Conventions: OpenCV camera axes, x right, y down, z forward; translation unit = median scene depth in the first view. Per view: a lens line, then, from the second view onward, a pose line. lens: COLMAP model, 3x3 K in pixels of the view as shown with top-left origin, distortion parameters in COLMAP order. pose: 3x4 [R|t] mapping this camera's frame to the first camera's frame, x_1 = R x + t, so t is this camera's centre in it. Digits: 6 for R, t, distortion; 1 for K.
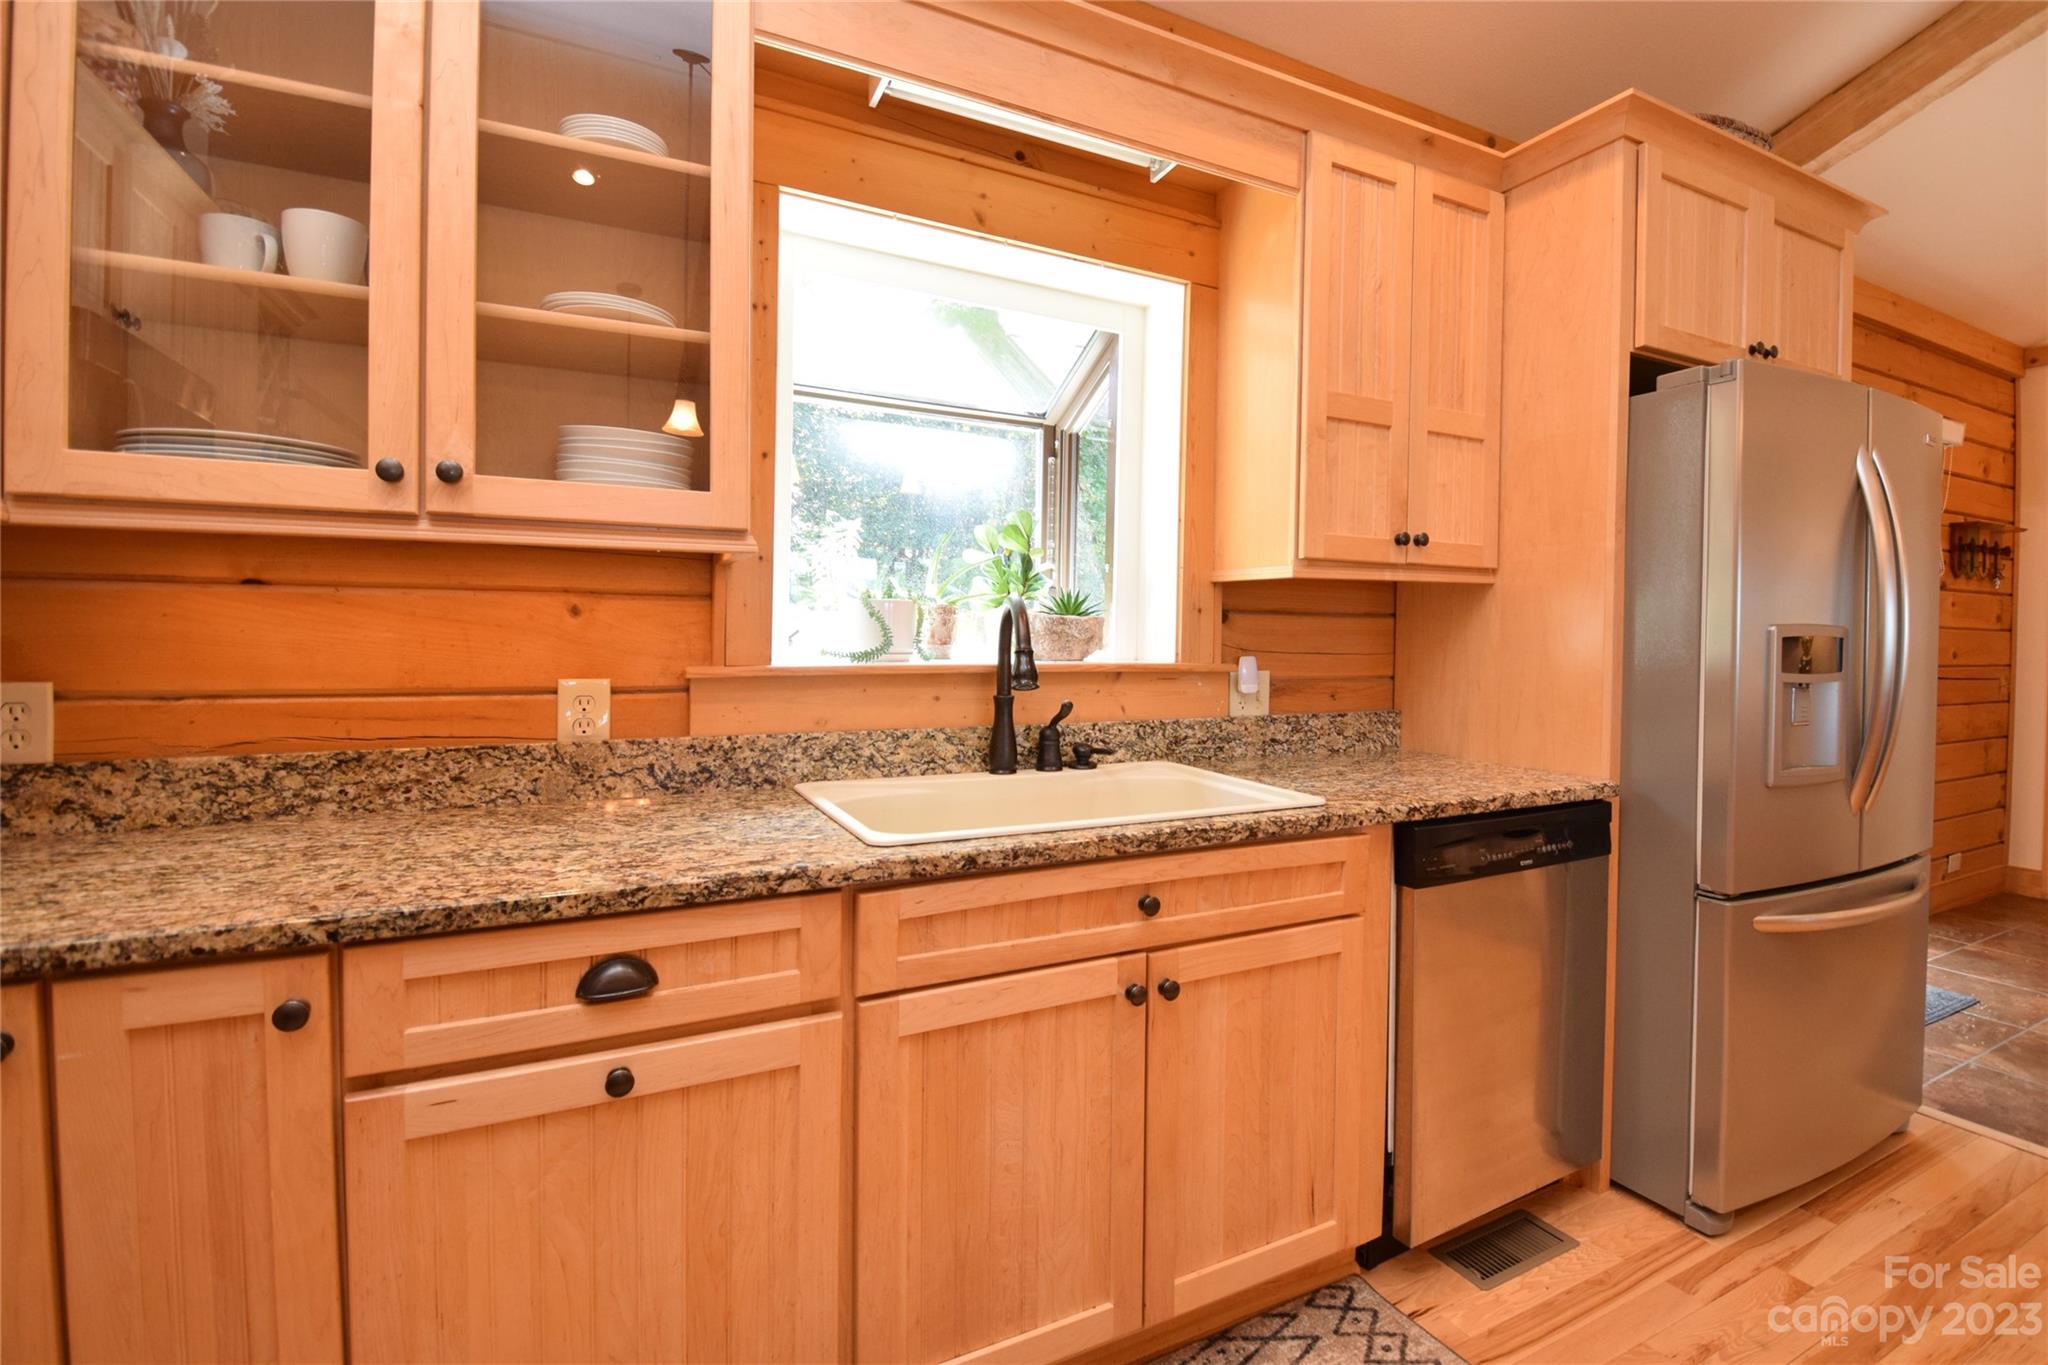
lens RADIAL K [[984.9, 0, 1100.1], [0, 984.9, 636.3], [0, 0, 1]] dist [-0.002560, -0.009156]
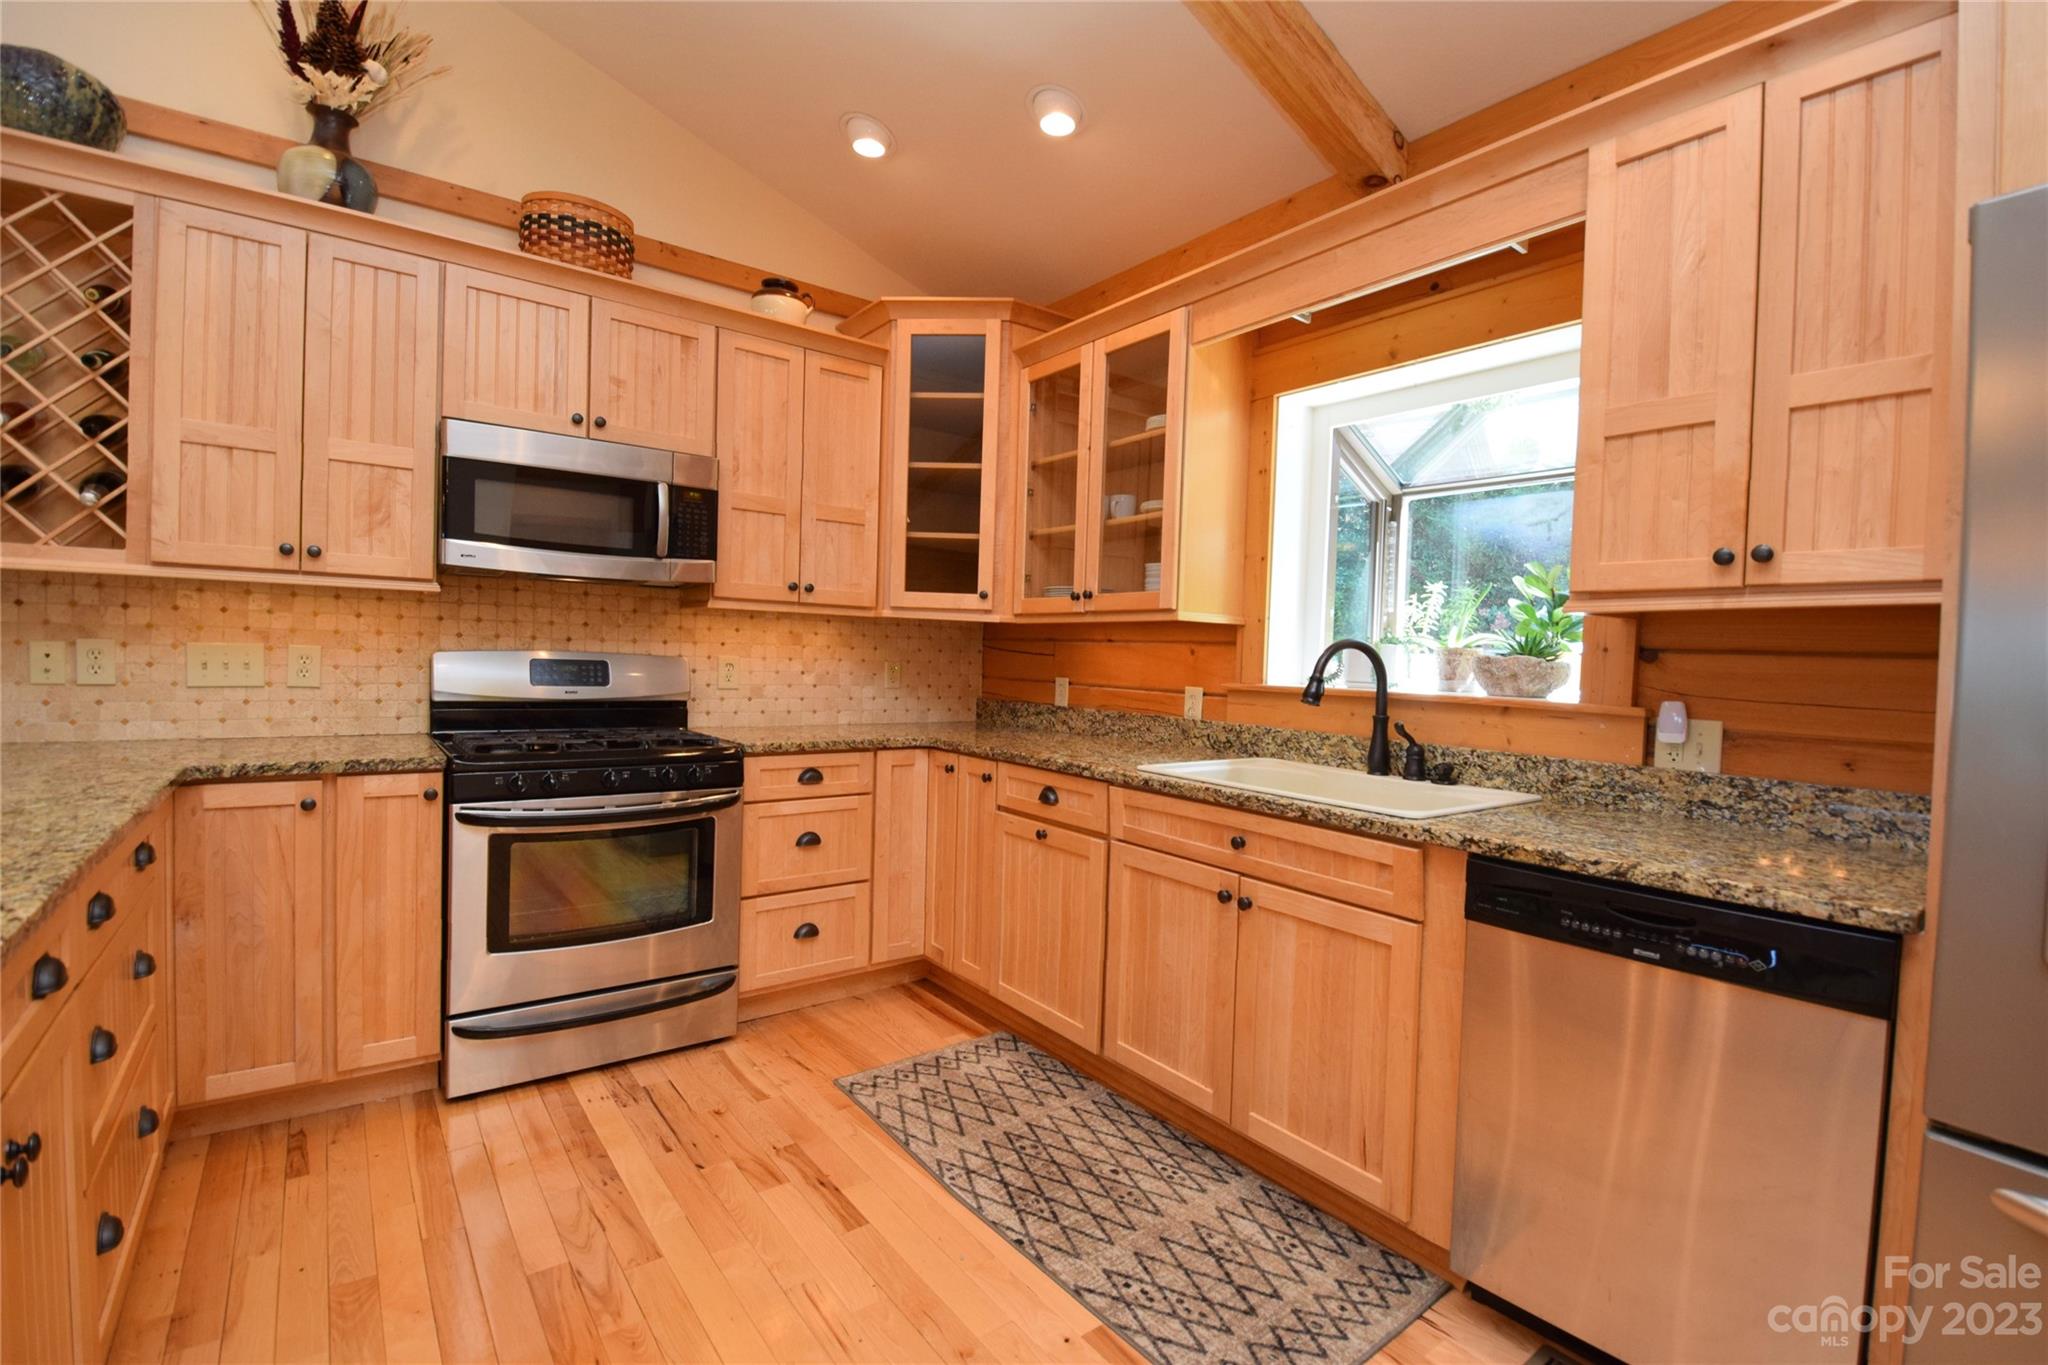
lens RADIAL K [[914.8, 0, 1044.7], [0, 914.8, 683.8], [0, 0, 1]] dist [-0.006006, -0.010852]
pose [[0.142160, 0.022067, -0.989598, 1.070373], [-0.040507, 0.999044, 0.016459, 0.016177], [0.989015, 0.037746, 0.142917, 0.389814]]
